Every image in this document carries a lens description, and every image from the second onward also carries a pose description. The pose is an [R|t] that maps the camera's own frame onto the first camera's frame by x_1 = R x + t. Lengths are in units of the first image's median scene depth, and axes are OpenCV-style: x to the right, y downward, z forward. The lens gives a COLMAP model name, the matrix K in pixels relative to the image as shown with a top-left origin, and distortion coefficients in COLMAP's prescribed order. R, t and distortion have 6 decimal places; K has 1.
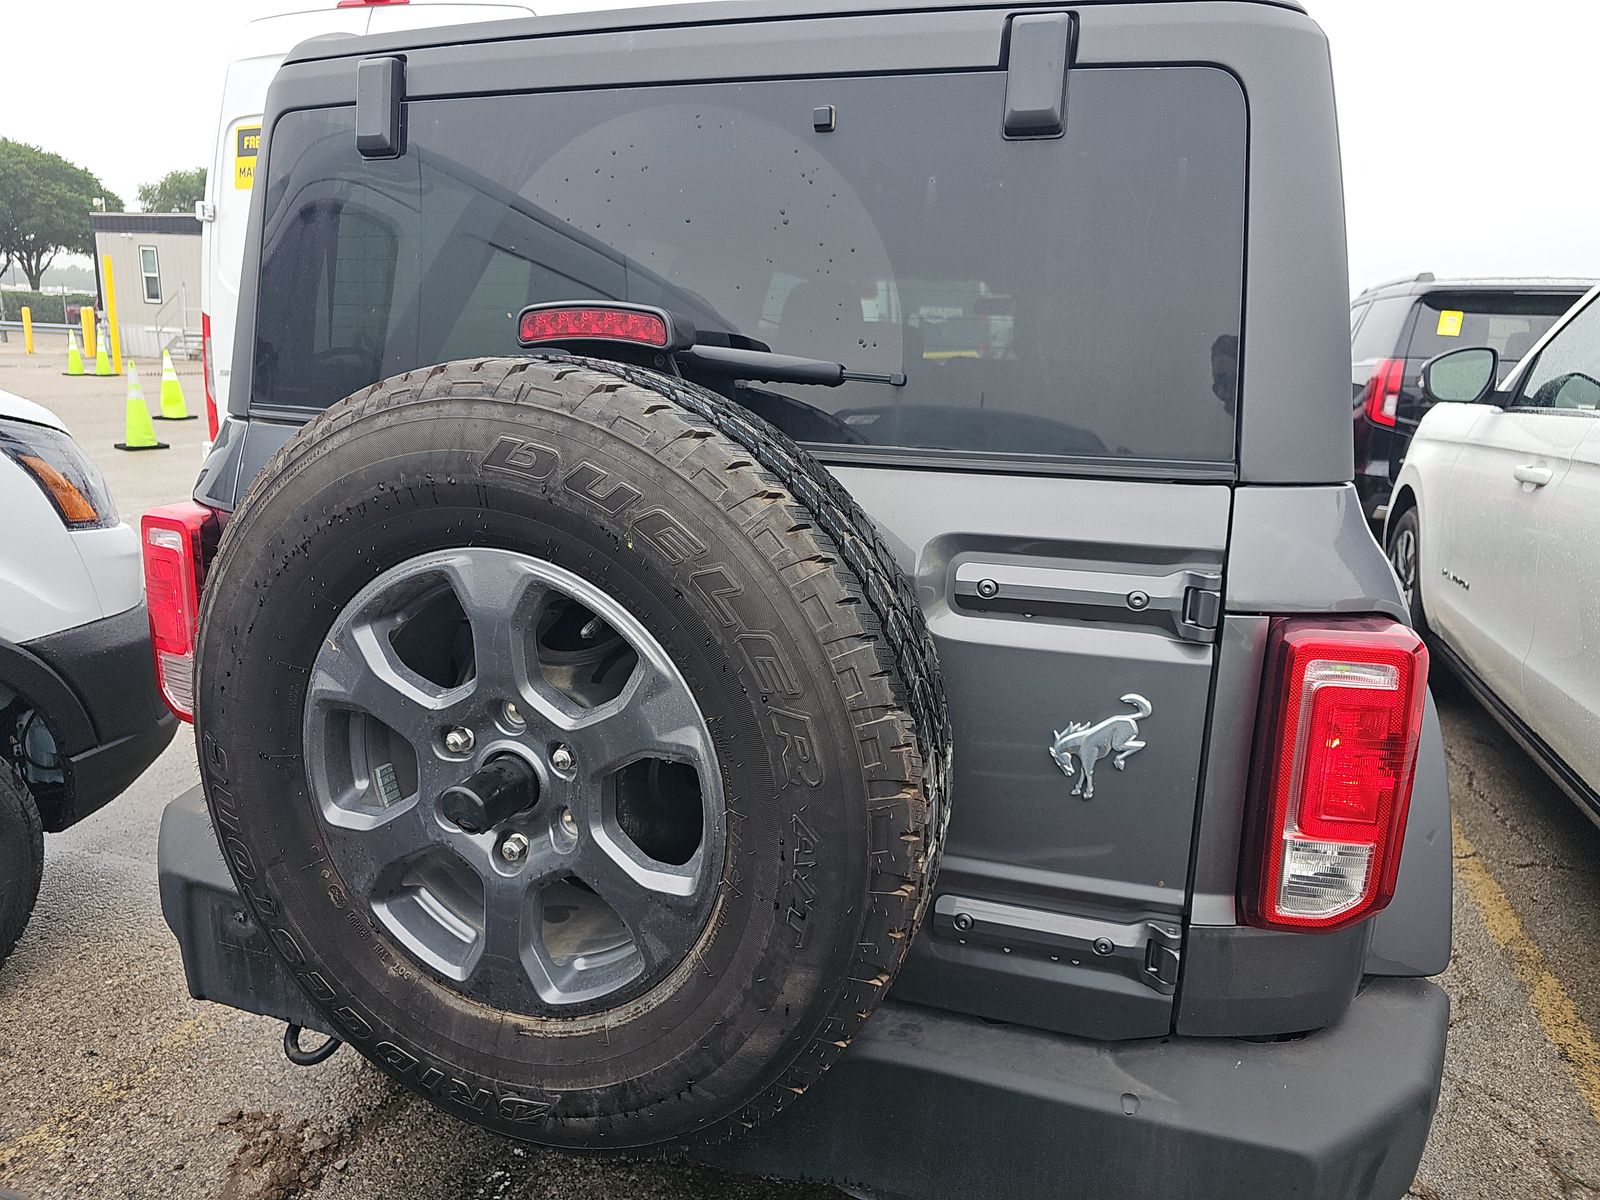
lens RADIAL K [[1094.0, 0, 800.8], [0, 1094.0, 567.6], [0, 0, 1]] dist [-0.002820, -0.001002]
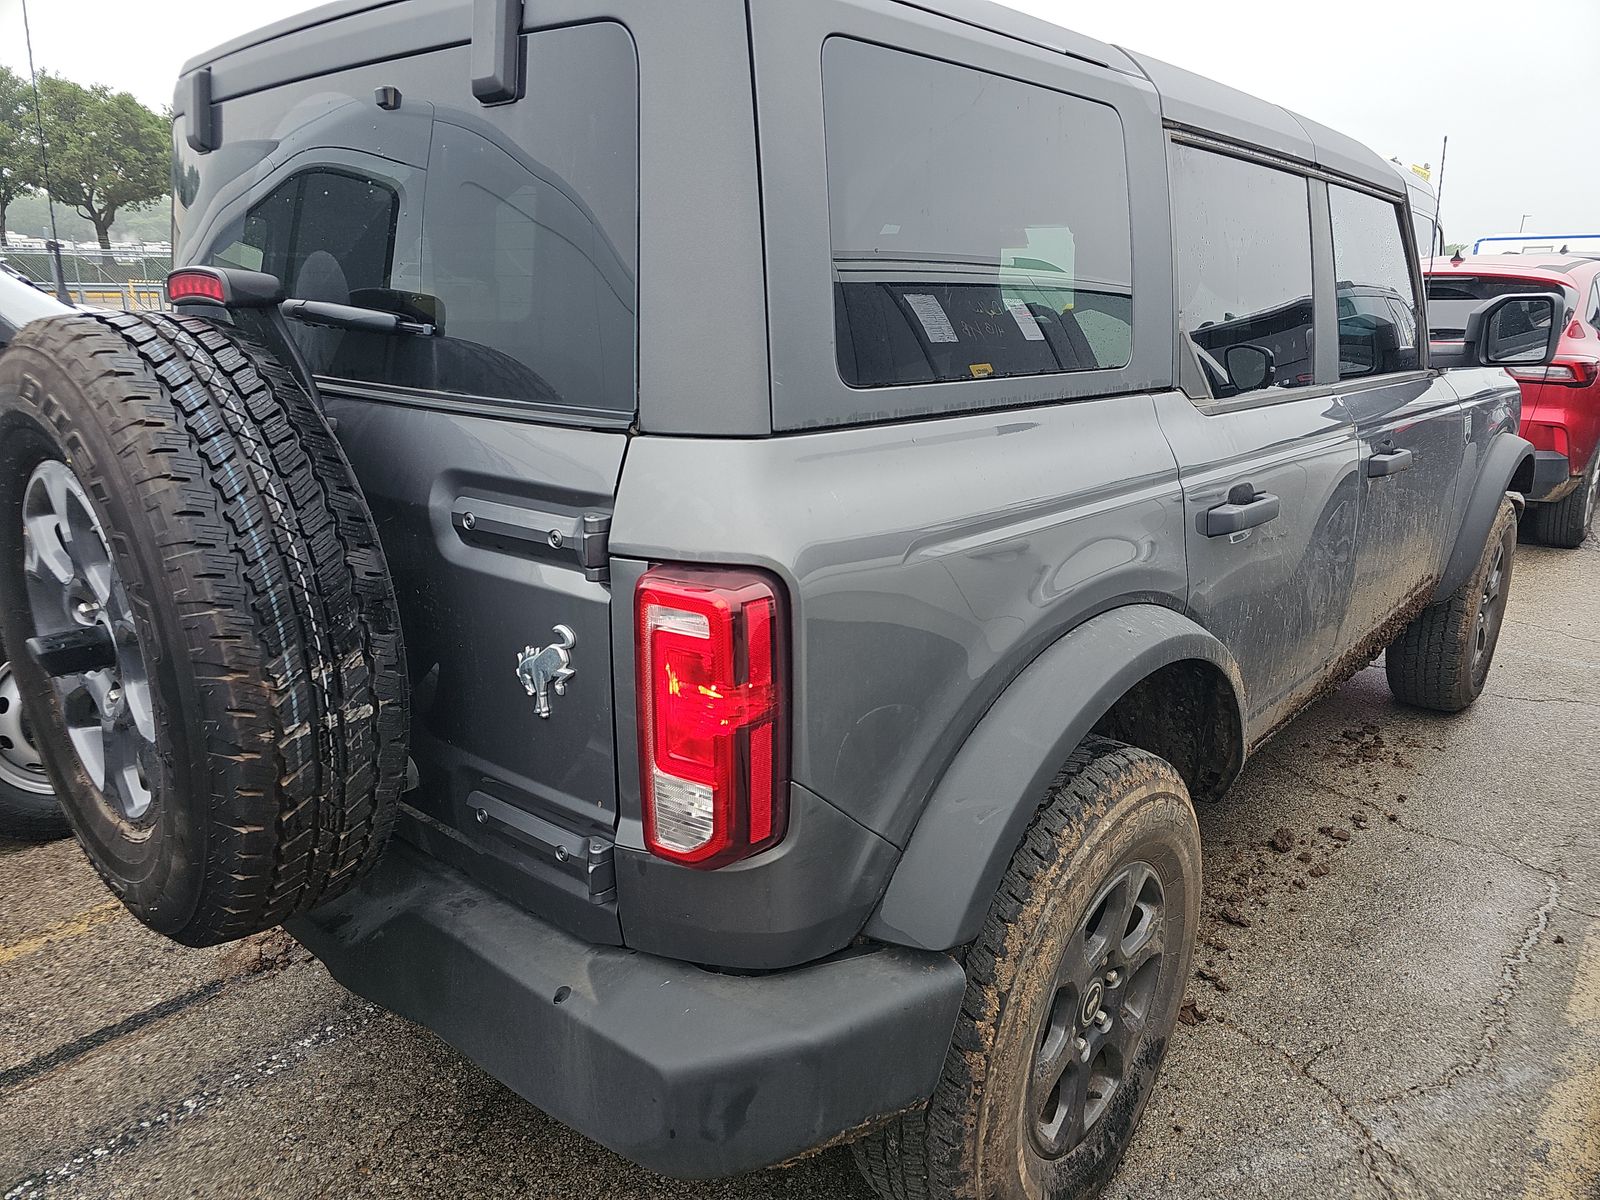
lens RADIAL K [[1036.7, 0, 800.0], [0, 1036.7, 600.0], [0, 0, 1]] dist [0.038772, -0.002755]
pose [[0.932013, 0.083019, -0.352787, 0.896922], [-0.059348, 0.995231, 0.077413, -0.003952], [0.357532, -0.051213, 0.932496, 0.124315]]
